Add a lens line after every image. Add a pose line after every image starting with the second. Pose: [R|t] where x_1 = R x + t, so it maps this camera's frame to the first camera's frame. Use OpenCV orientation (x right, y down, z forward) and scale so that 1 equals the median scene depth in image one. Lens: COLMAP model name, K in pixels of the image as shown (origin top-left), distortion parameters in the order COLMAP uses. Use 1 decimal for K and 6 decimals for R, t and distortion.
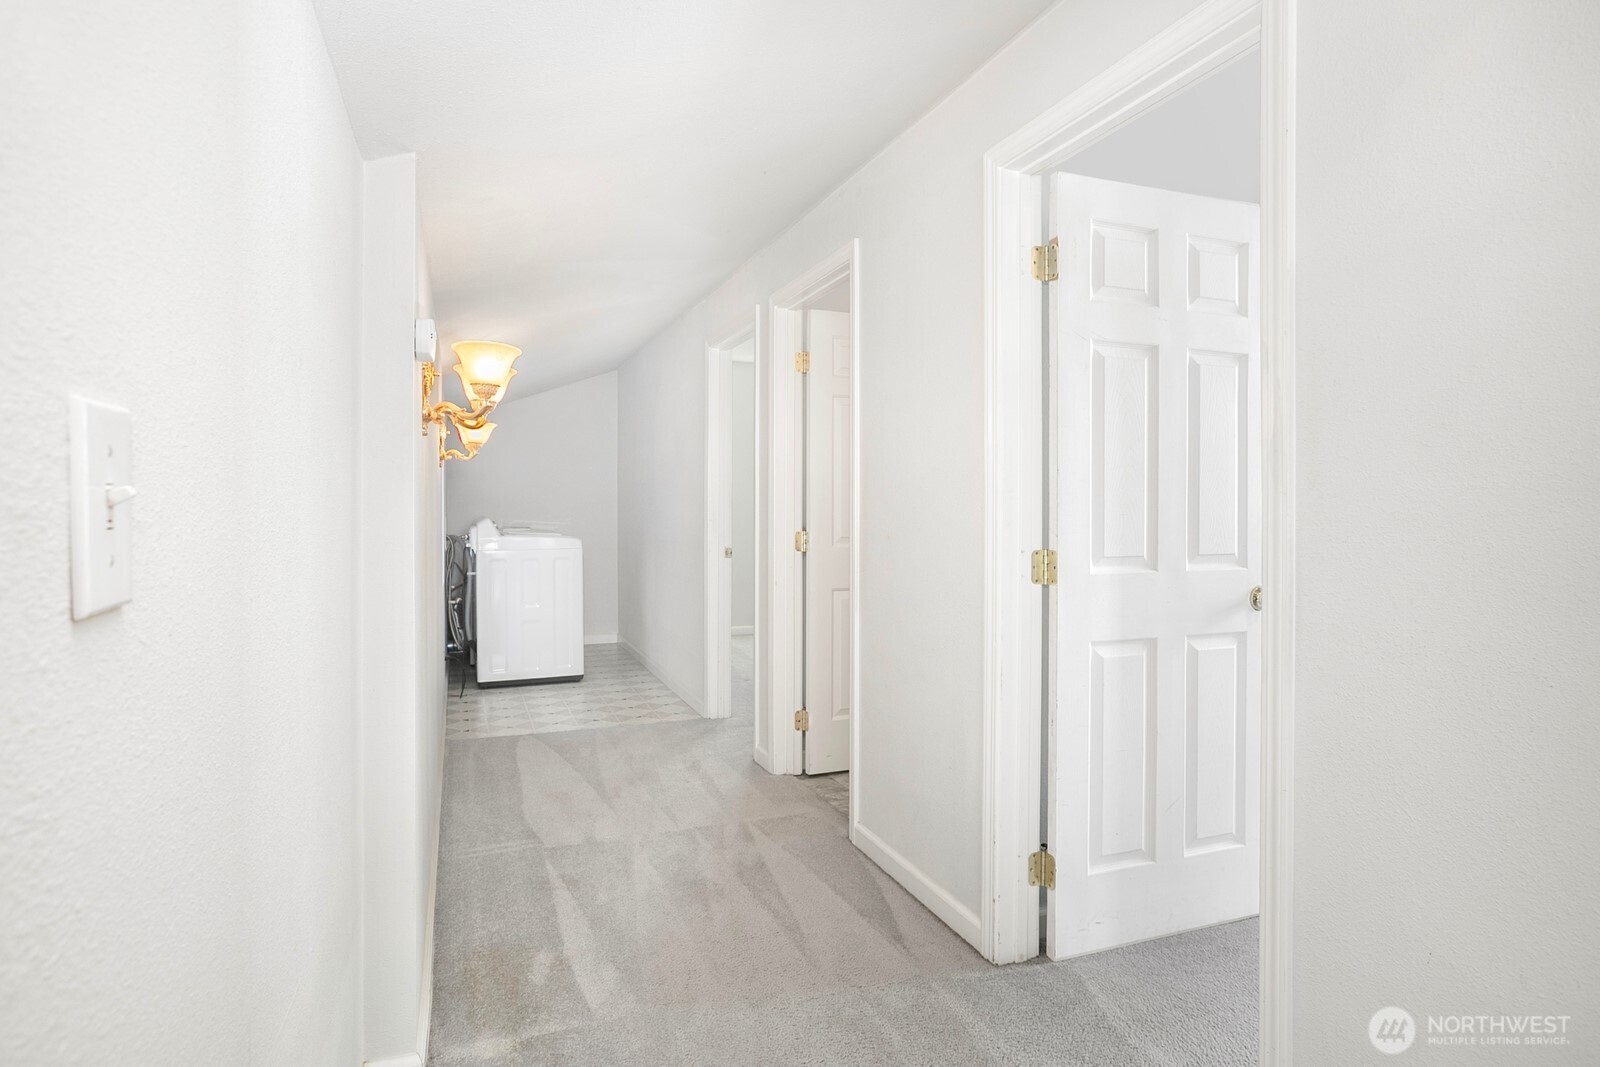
lens RADIAL K [[882.9, 0, 797.9], [0, 882.9, 513.1], [0, 0, 1]] dist [-0.002833, -0.000542]
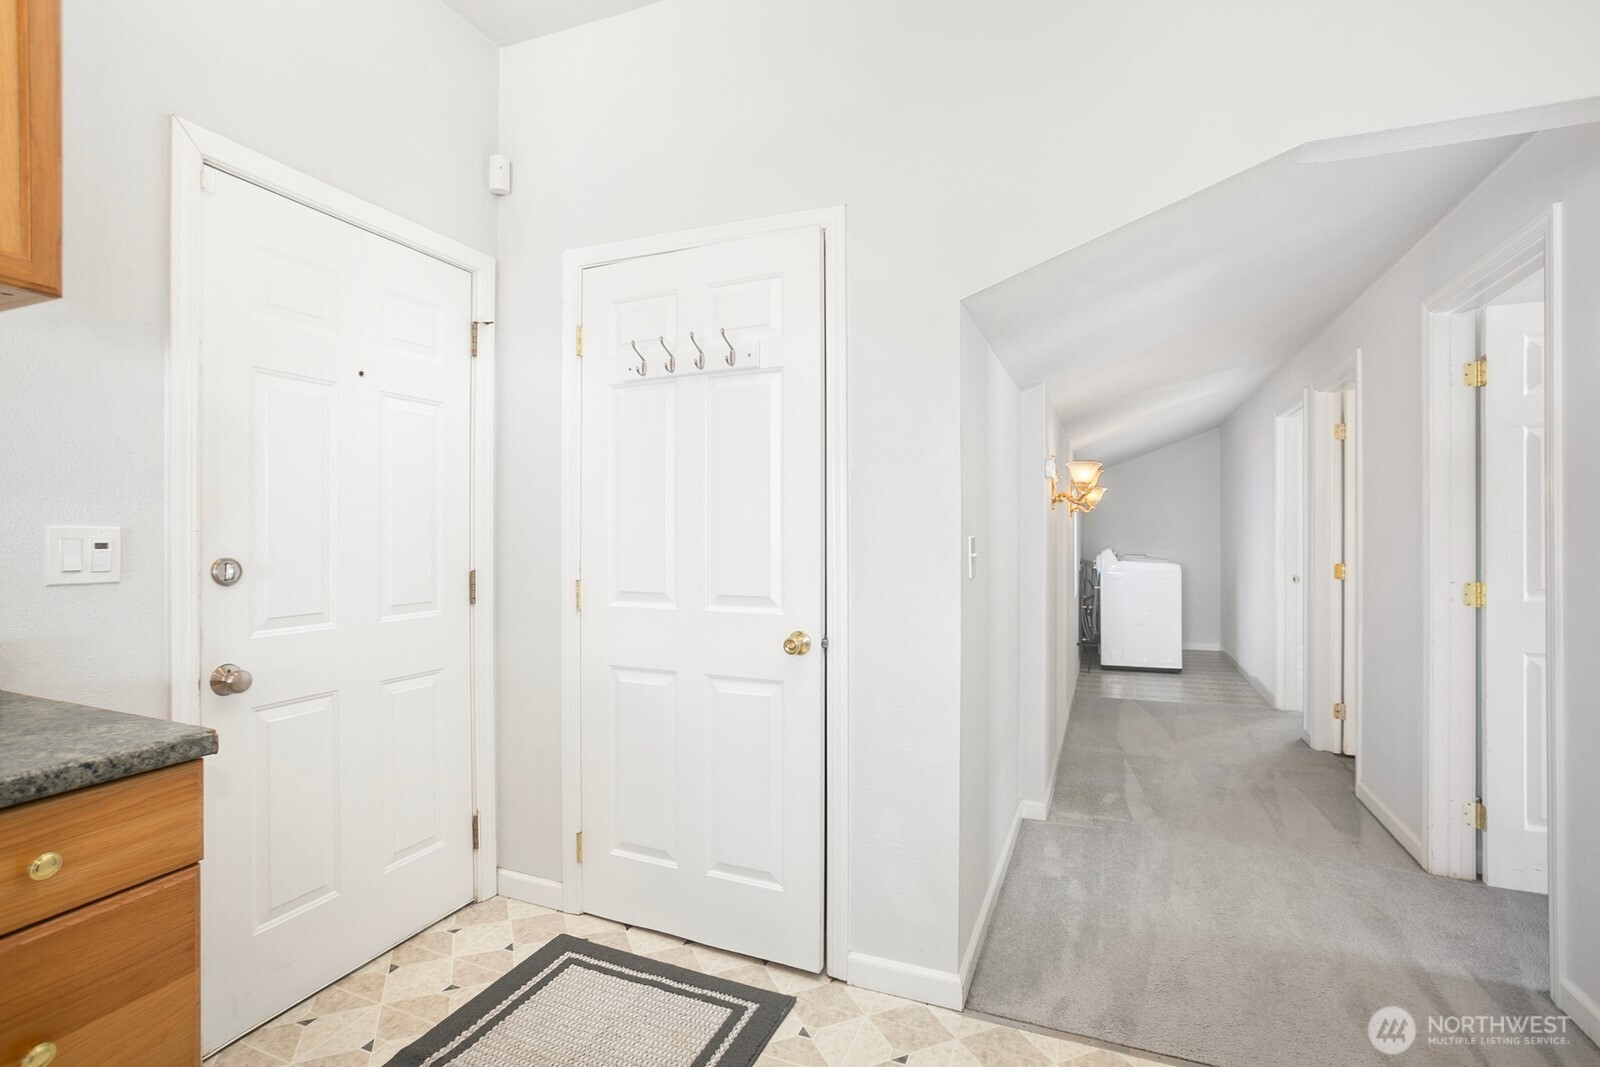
lens RADIAL K [[766.1, 0, 800.0], [0, 766.1, 533.5], [0, 0, 1]] dist [-0.043142, 0.000404]
pose [[0.731462, -0.000836, -0.681881, 0.209468], [-0.004721, 0.999969, -0.006290, -0.015267], [0.681865, 0.007820, 0.731436, -0.402332]]
